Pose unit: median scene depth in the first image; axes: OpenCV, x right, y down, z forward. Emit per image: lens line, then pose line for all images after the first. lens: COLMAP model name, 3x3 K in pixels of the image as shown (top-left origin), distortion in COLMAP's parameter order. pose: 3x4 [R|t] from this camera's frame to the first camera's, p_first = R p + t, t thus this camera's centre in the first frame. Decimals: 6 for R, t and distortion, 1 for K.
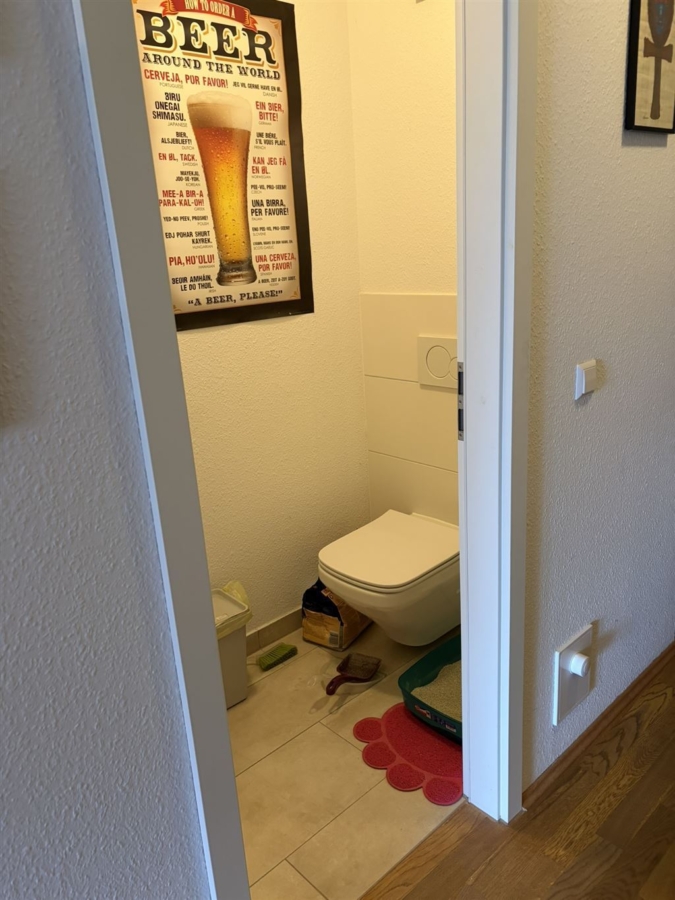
lens RADIAL K [[673.1, 0, 337.1], [0, 673.1, 449.5], [0, 0, 1]] dist [0.047790, -0.054721]
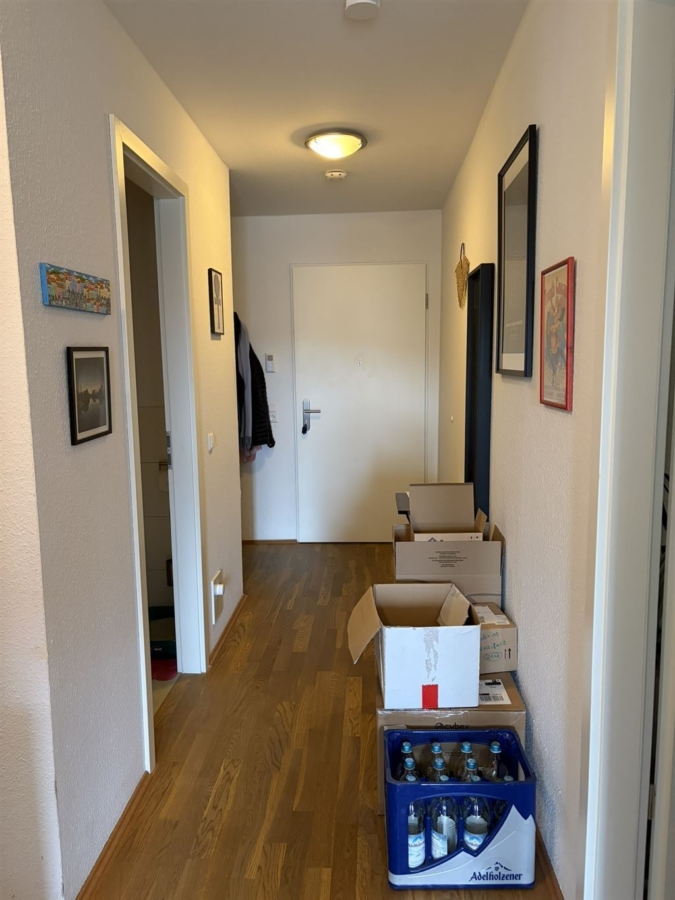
lens RADIAL K [[673.1, 0, 338.7], [0, 673.1, 450.0], [0, 0, 1]] dist [0.047790, -0.054721]
pose [[0.707074, -0.036516, 0.706196, -0.773596], [0.181301, 0.974646, -0.131129, 0.250082], [-0.683503, 0.220752, 0.695767, -0.683010]]
